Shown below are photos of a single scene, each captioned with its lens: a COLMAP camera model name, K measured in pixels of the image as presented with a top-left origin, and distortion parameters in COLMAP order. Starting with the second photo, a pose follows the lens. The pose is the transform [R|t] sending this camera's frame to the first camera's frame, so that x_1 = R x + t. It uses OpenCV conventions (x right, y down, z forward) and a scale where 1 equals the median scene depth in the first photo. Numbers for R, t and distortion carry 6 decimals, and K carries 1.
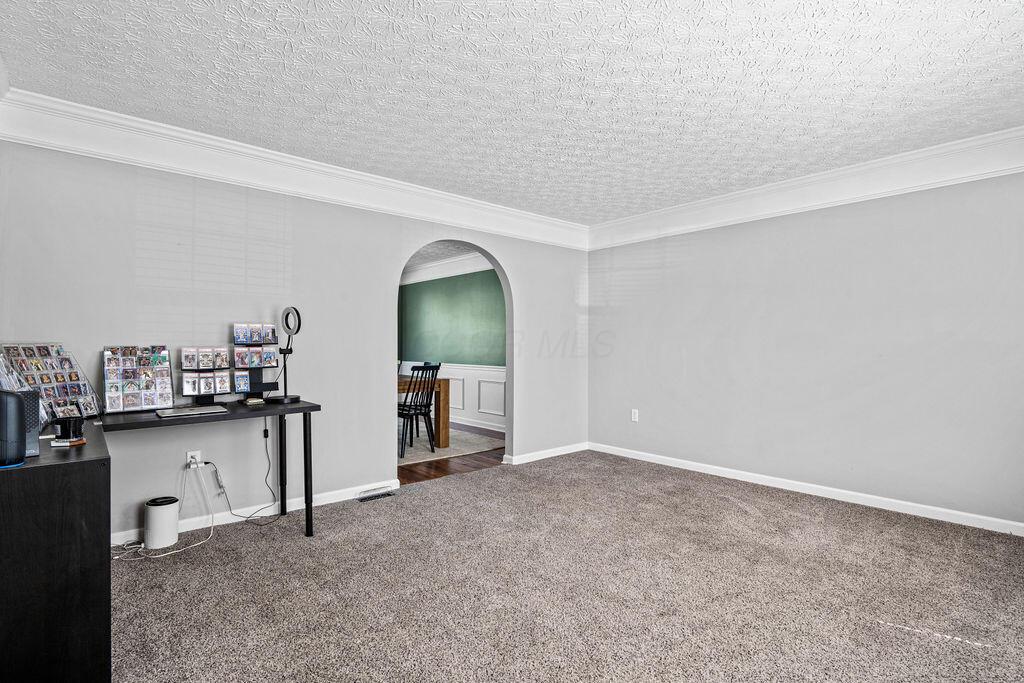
lens RADIAL K [[488.2, 0, 518.5], [0, 488.2, 341.8], [0, 0, 1]] dist [-0.005296, -0.000368]
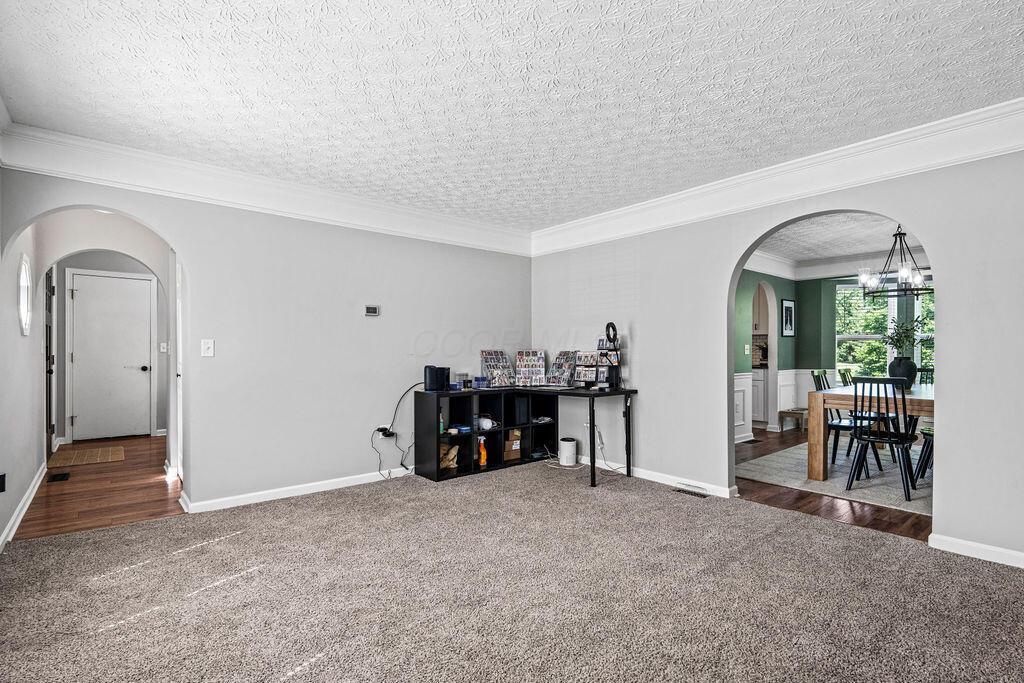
lens RADIAL K [[488.2, 0, 518.4], [0, 488.2, 350.3], [0, 0, 1]] dist [-0.005296, -0.000368]
pose [[-0.009197, -0.006372, -0.999937, 0.930852], [0.004913, 0.999967, -0.006417, 0.015505], [0.999946, -0.004972, -0.009165, 0.769410]]
